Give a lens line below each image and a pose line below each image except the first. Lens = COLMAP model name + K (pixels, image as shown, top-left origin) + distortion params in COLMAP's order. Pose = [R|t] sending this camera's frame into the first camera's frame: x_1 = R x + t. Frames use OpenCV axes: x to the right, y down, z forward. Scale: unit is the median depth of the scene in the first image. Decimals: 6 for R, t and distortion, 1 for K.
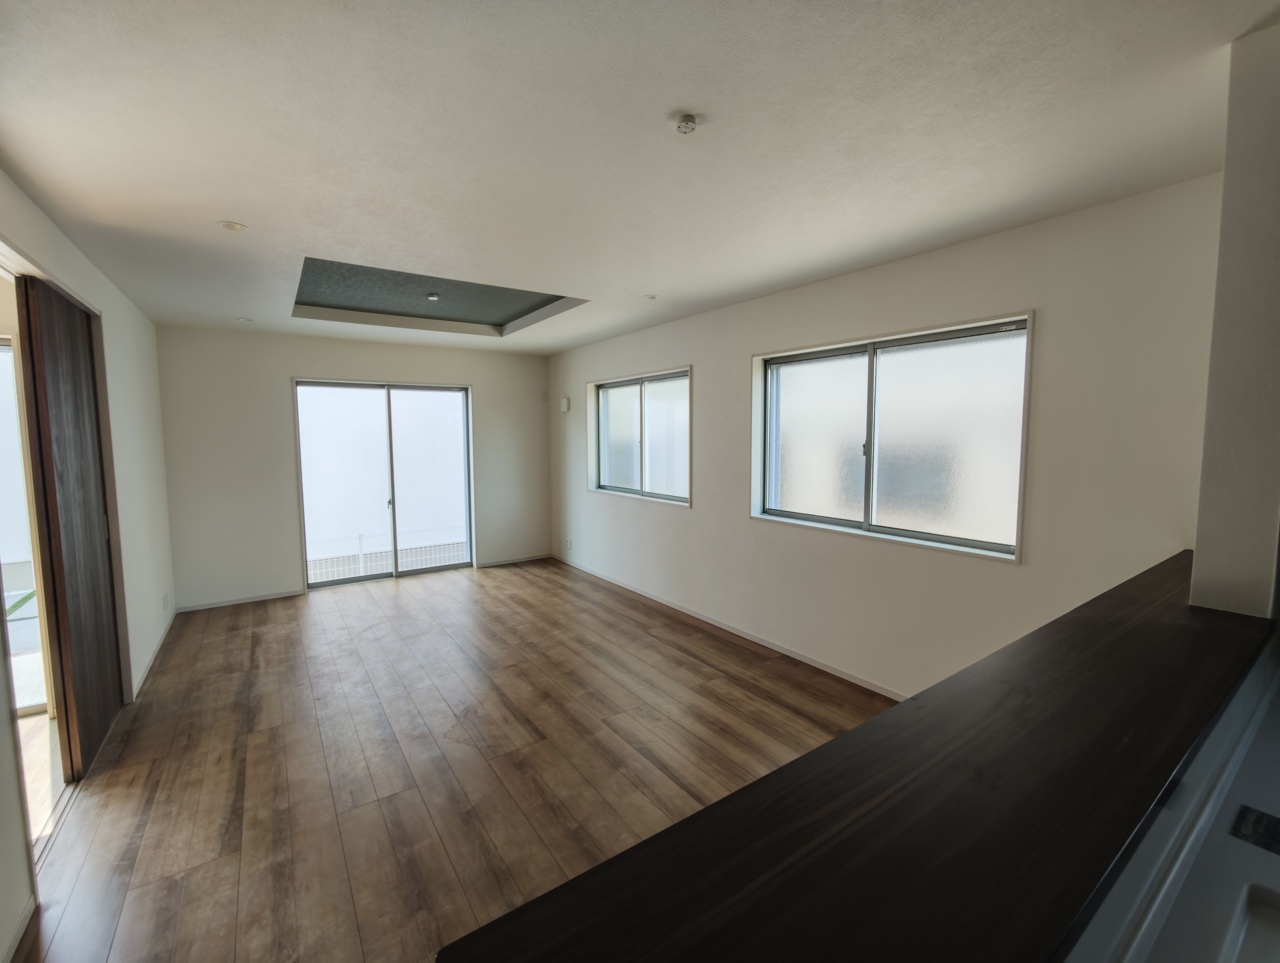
lens RADIAL K [[536.8, 0, 635.9], [0, 536.8, 477.9], [0, 0, 1]] dist [-0.017254, 0.011274]
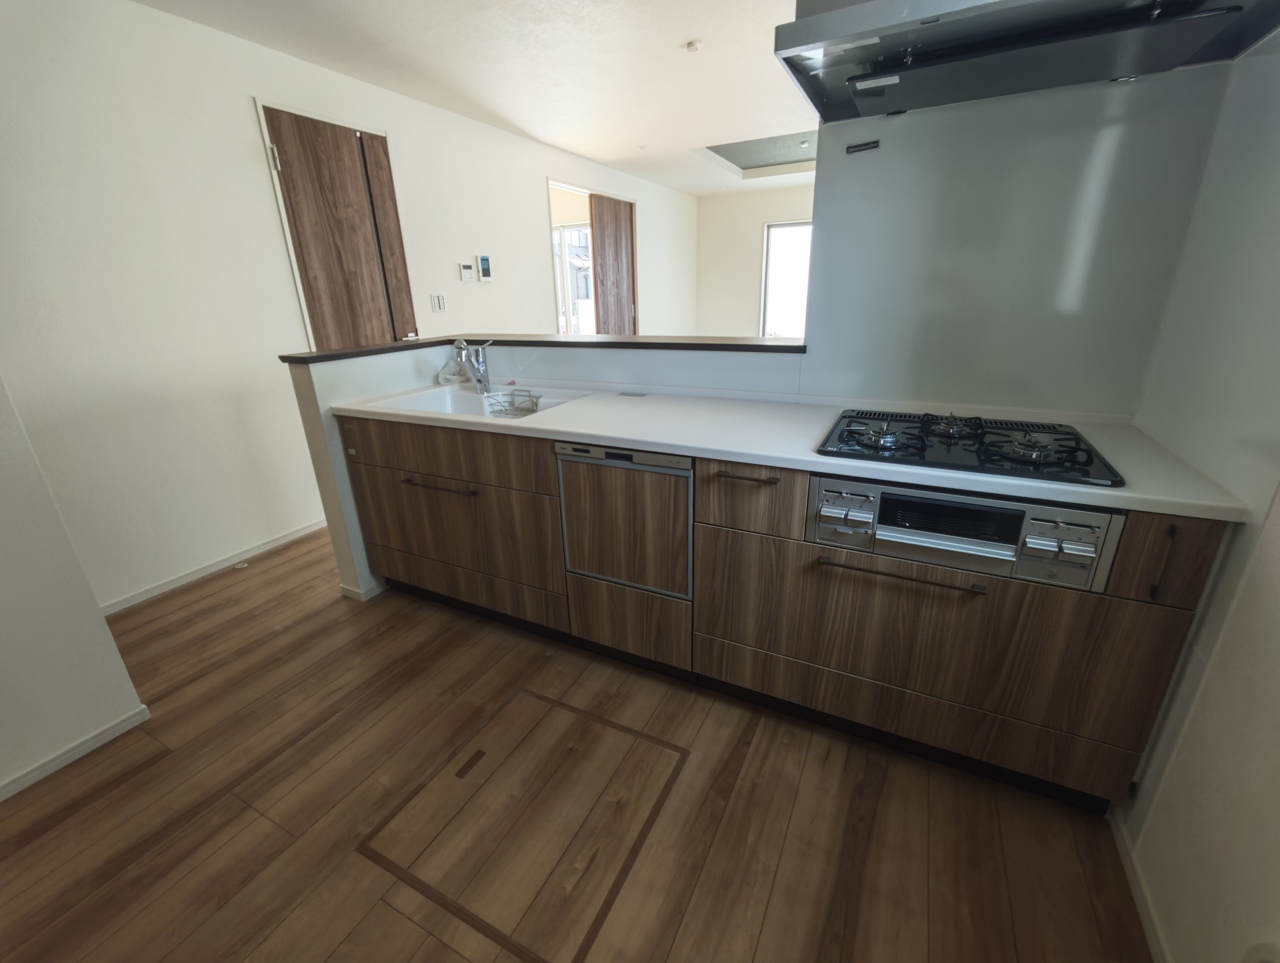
lens RADIAL K [[536.8, 0, 635.9], [0, 536.8, 477.9], [0, 0, 1]] dist [-0.017254, 0.011274]
pose [[0.465312, 0.288726, -0.836733, 0.702154], [-0.047570, 0.952095, 0.302080, 0.056304], [0.883867, -0.100758, 0.456756, -0.031962]]
